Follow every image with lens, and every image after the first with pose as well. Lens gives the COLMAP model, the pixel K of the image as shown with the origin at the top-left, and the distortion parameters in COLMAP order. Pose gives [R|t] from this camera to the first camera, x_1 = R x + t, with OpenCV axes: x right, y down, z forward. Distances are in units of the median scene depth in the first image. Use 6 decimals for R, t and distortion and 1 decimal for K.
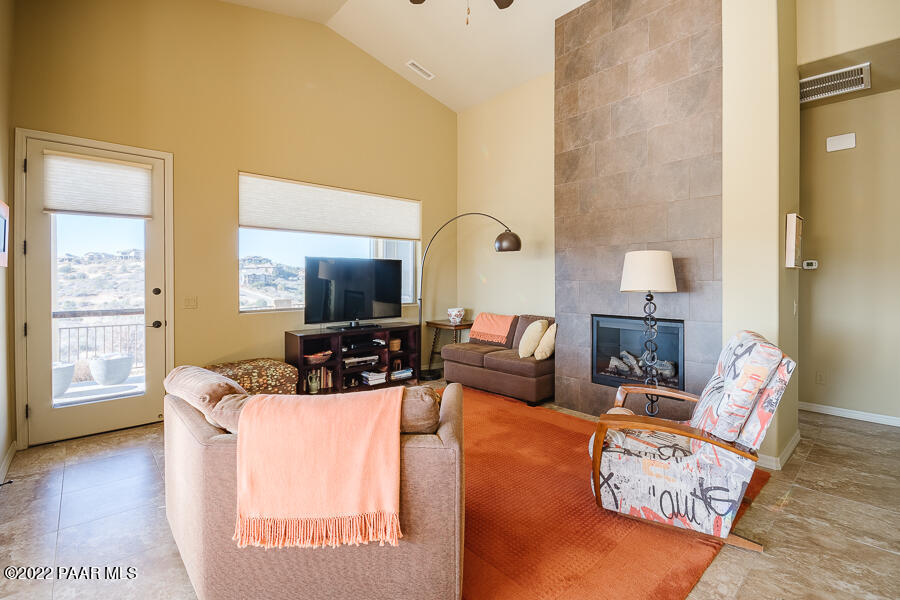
lens RADIAL K [[400.0, 0, 444.3], [0, 400.0, 281.2], [0, 0, 1]] dist [0.003633, -0.009329]
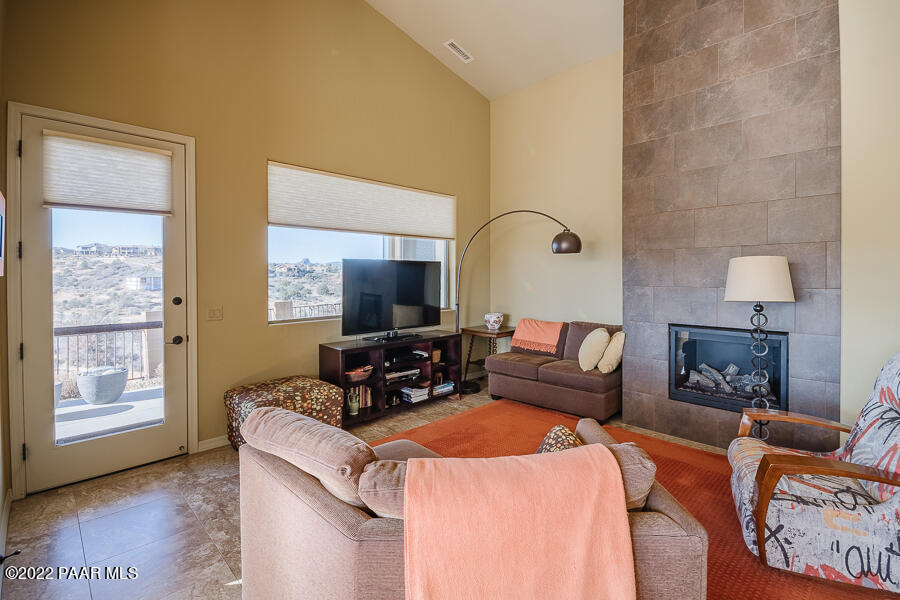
lens RADIAL K [[408.7, 0, 446.1], [0, 408.7, 278.6], [0, 0, 1]] dist [0.008820, -0.011844]
pose [[0.998788, -0.000614, 0.049206, -0.195575], [0.000470, 0.999996, 0.002931, -0.024417], [-0.049208, -0.002904, 0.998784, 0.109190]]
